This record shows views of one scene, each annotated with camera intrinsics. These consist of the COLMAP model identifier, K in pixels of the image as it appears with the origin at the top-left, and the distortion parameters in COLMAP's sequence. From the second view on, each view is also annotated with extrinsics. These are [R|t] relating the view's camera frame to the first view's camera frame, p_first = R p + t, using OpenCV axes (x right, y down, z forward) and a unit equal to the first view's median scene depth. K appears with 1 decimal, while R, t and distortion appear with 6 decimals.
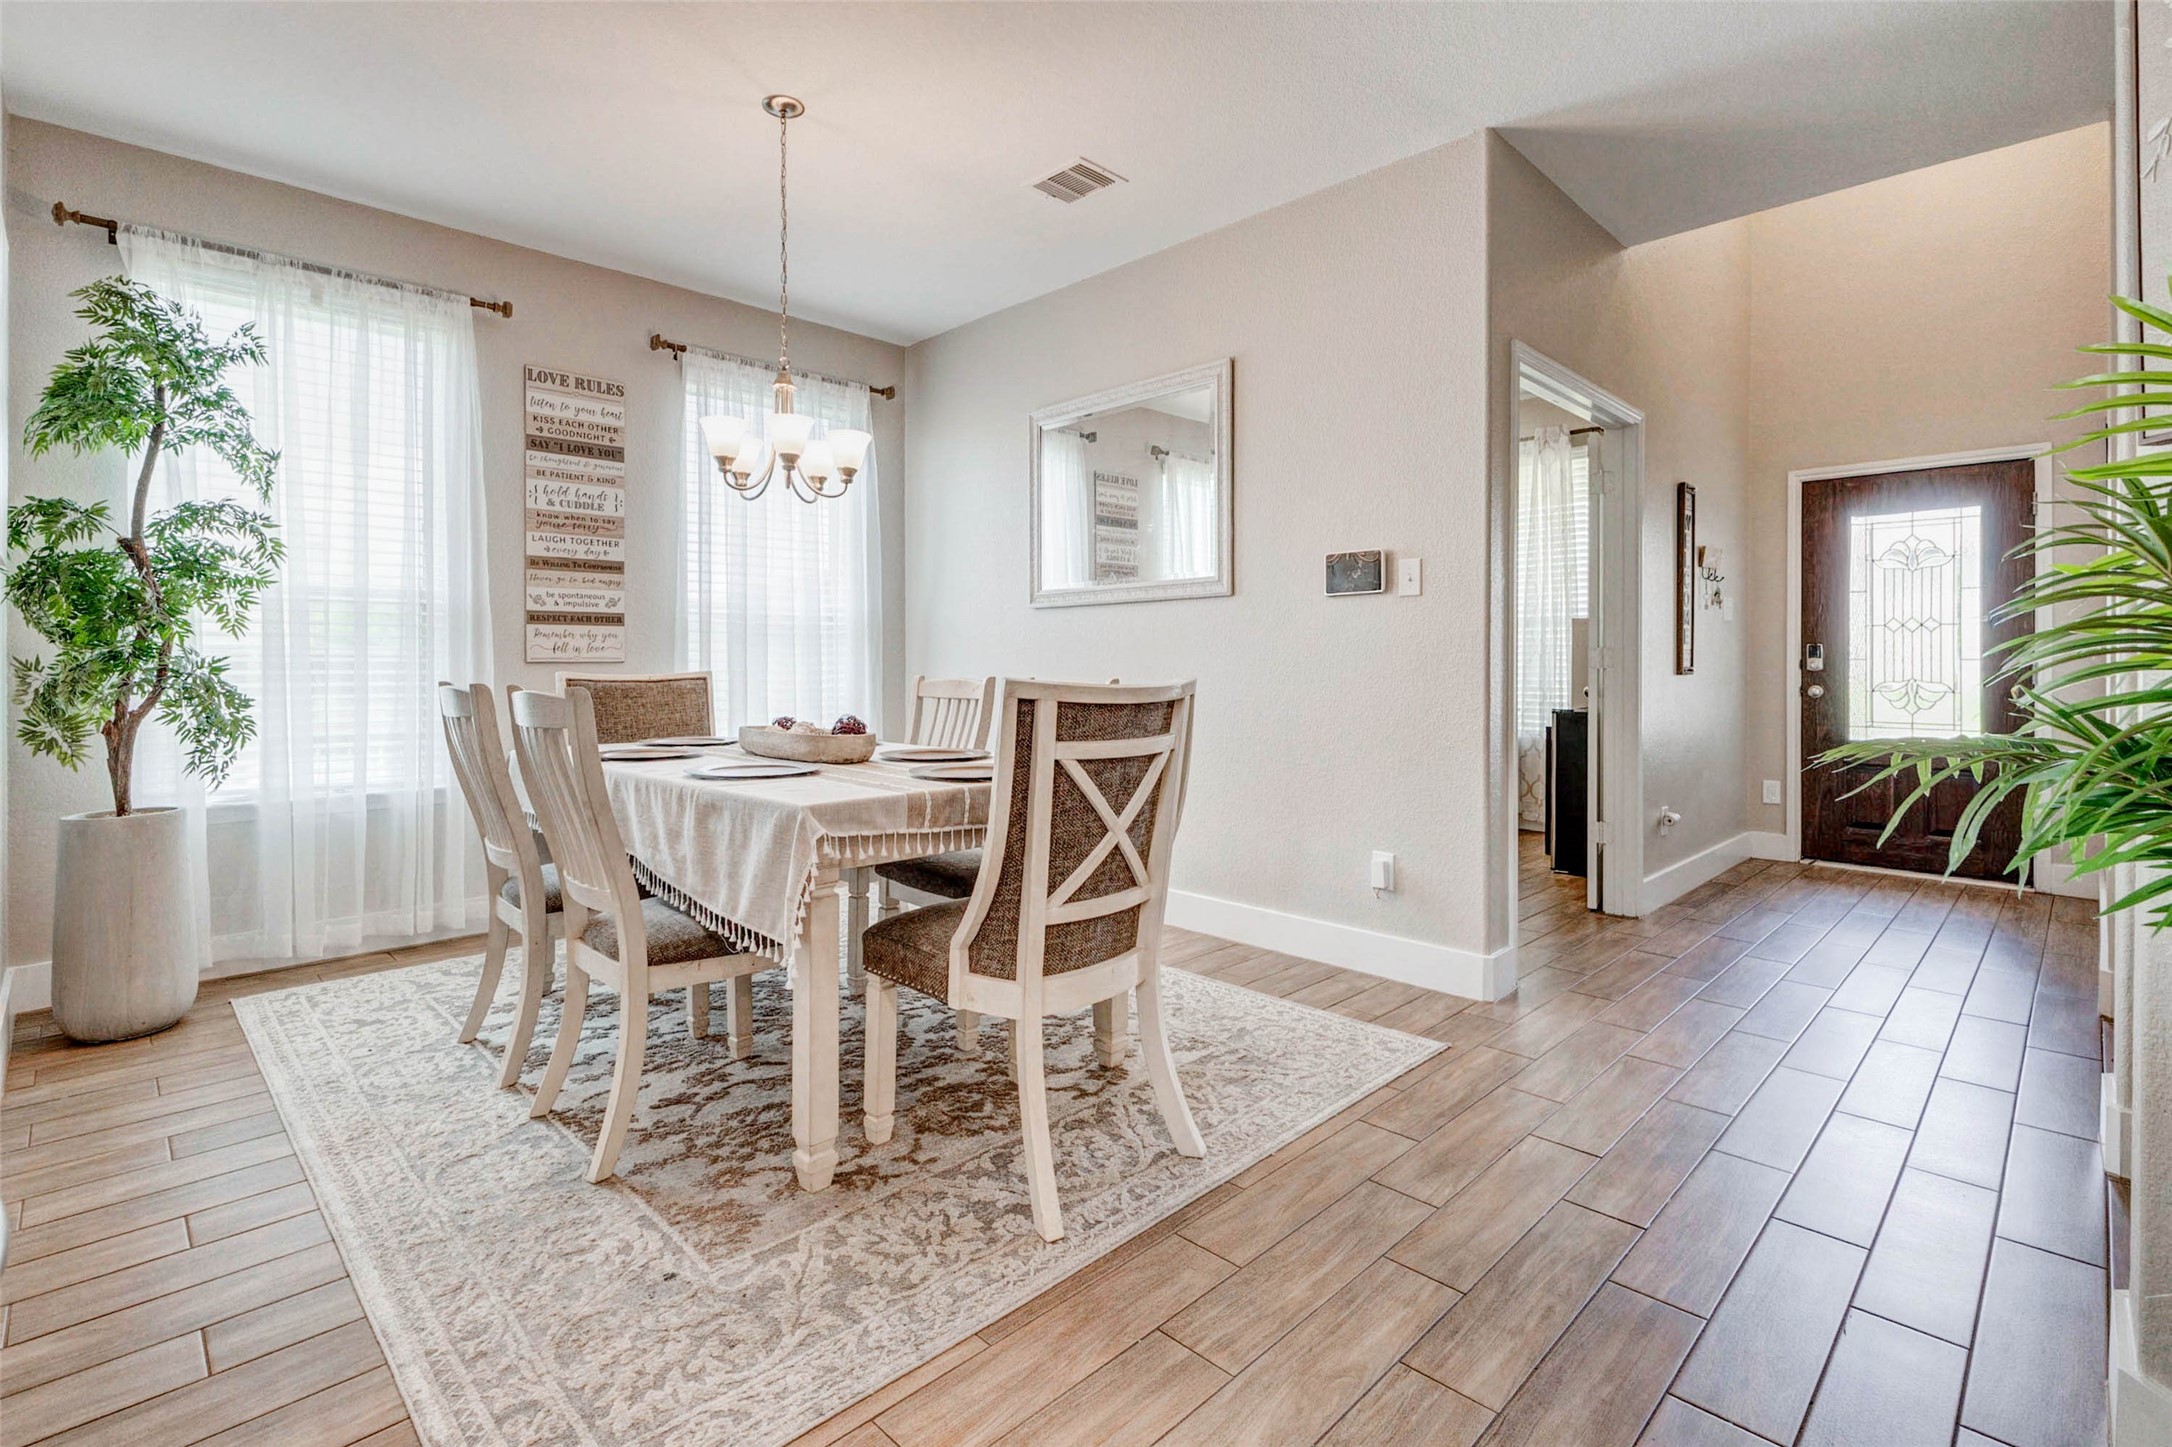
lens RADIAL K [[1000.4, 0, 1076.3], [0, 1000.4, 662.5], [0, 0, 1]] dist [0.002032, 0.000559]
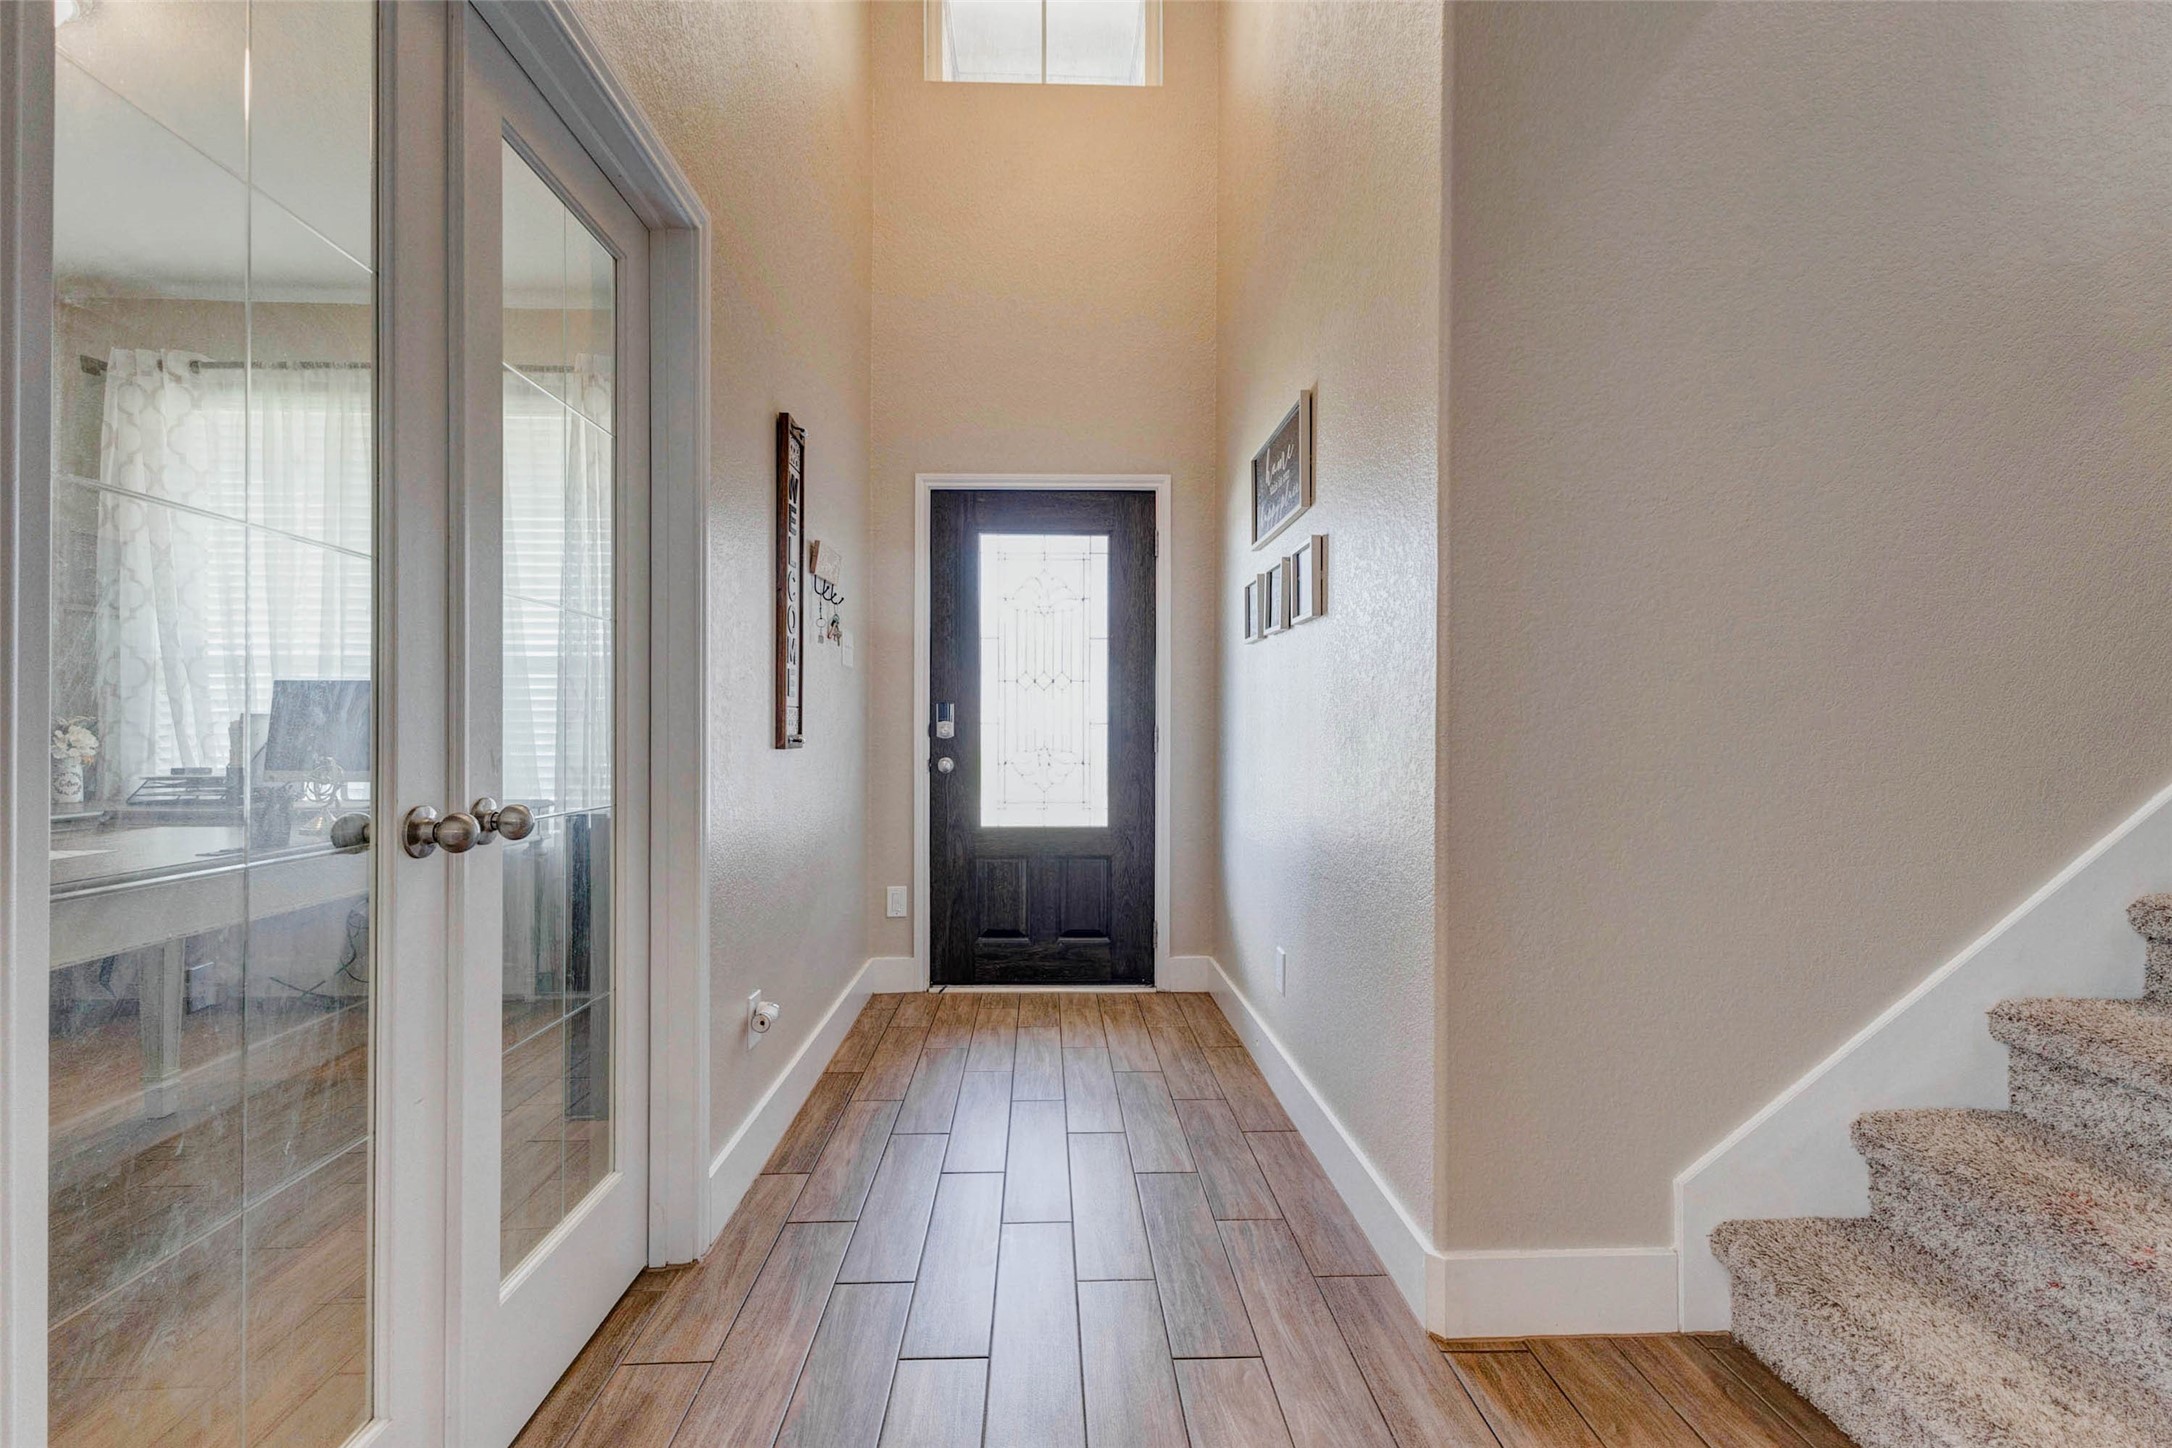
lens RADIAL K [[935.0, 0, 1079.4], [0, 935.0, 731.9], [0, 0, 1]] dist [-0.000072, -0.000272]
pose [[0.672567, -0.004297, 0.740024, 0.294495], [0.001738, 0.999990, 0.004227, 0.000409], [-0.740034, -0.001557, 0.672567, 0.469980]]
